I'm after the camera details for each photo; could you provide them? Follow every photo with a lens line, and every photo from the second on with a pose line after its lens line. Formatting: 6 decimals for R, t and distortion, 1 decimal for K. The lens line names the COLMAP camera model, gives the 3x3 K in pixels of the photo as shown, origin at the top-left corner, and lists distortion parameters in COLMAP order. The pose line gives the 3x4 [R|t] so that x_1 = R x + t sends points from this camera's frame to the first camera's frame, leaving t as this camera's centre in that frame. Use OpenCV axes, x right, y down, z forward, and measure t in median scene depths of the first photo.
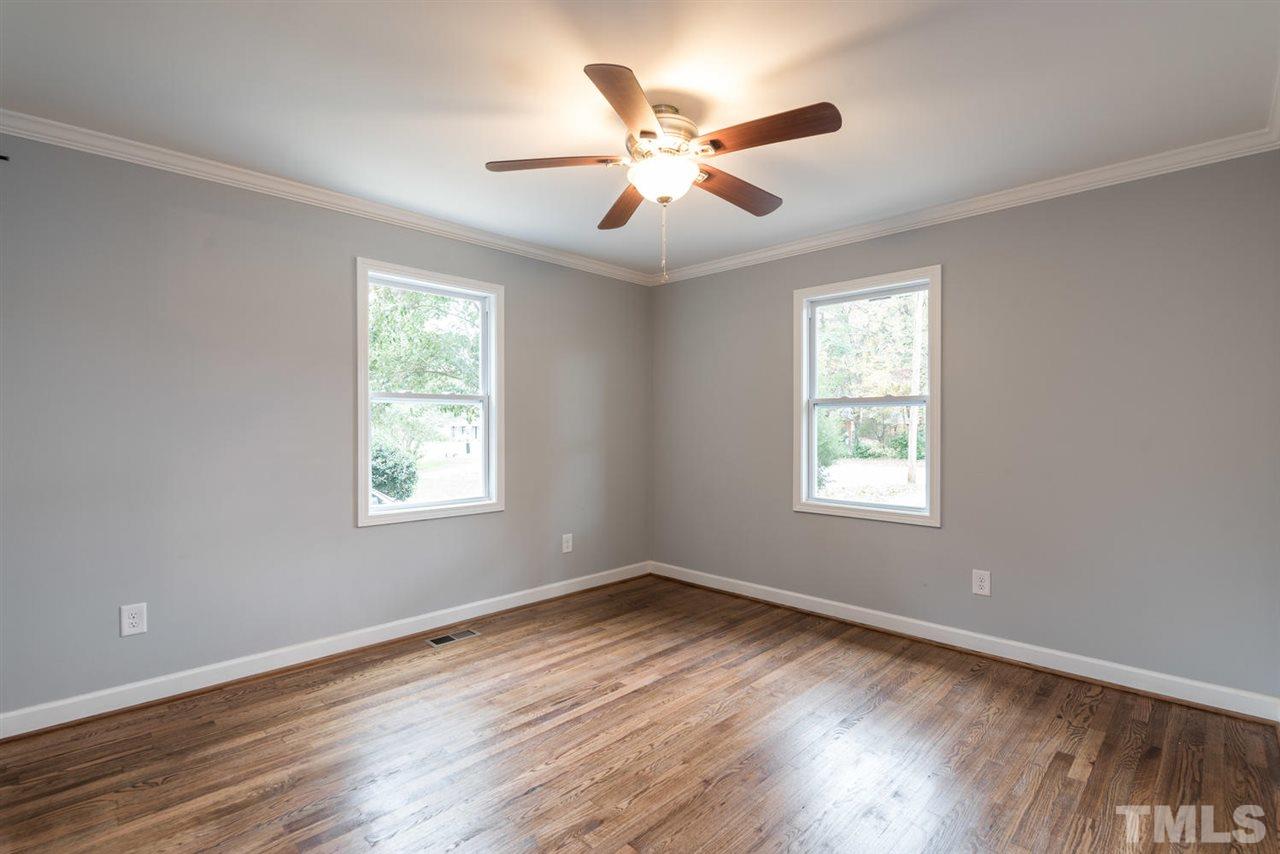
lens RADIAL K [[591.0, 0, 645.2], [0, 591.0, 428.8], [0, 0, 1]] dist [0.001578, -0.008579]
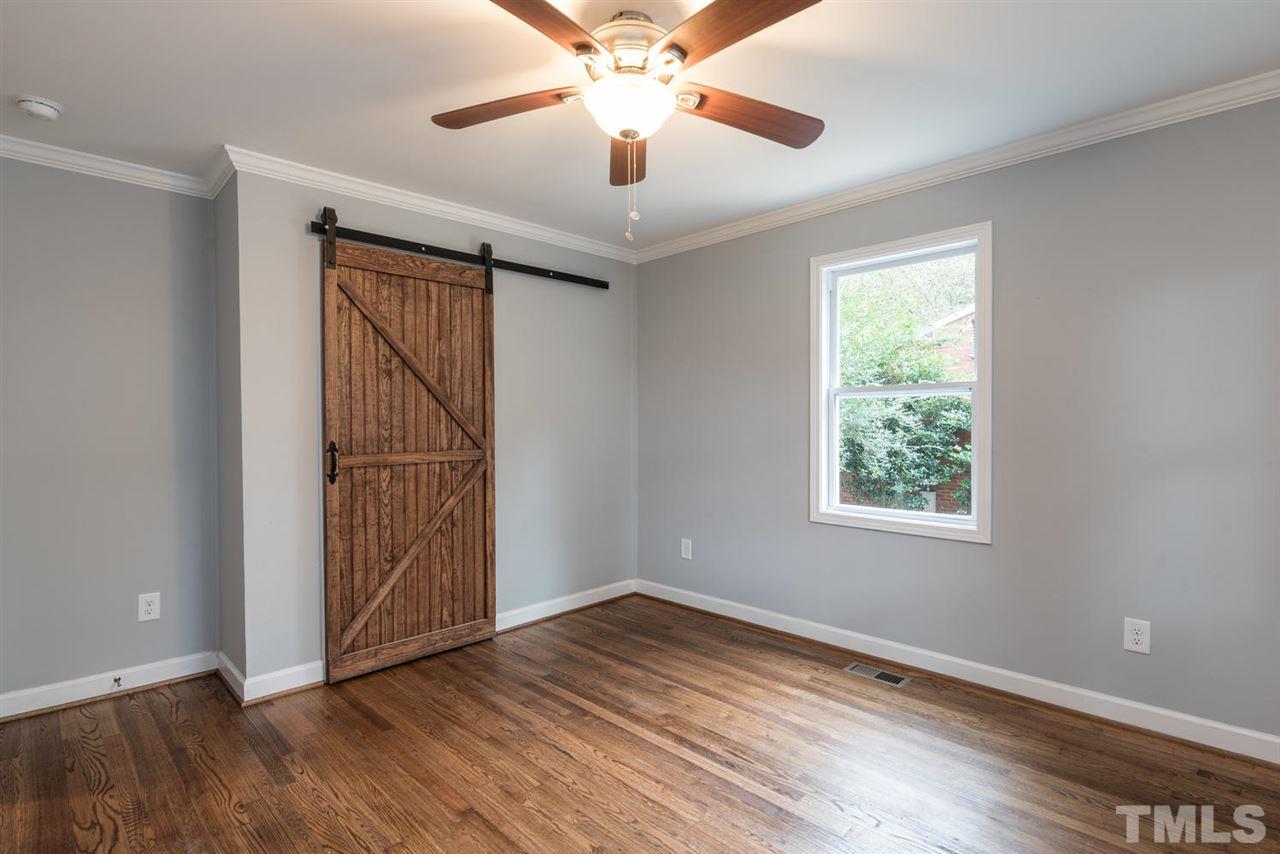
lens RADIAL K [[617.1, 0, 642.5], [0, 617.1, 428.9], [0, 0, 1]] dist [0.003807, -0.007460]
pose [[-0.016809, 0.003477, -0.999853, 0.630618], [-0.005876, 0.999976, 0.003576, 0.003473], [0.999841, 0.005935, -0.016788, 0.770543]]
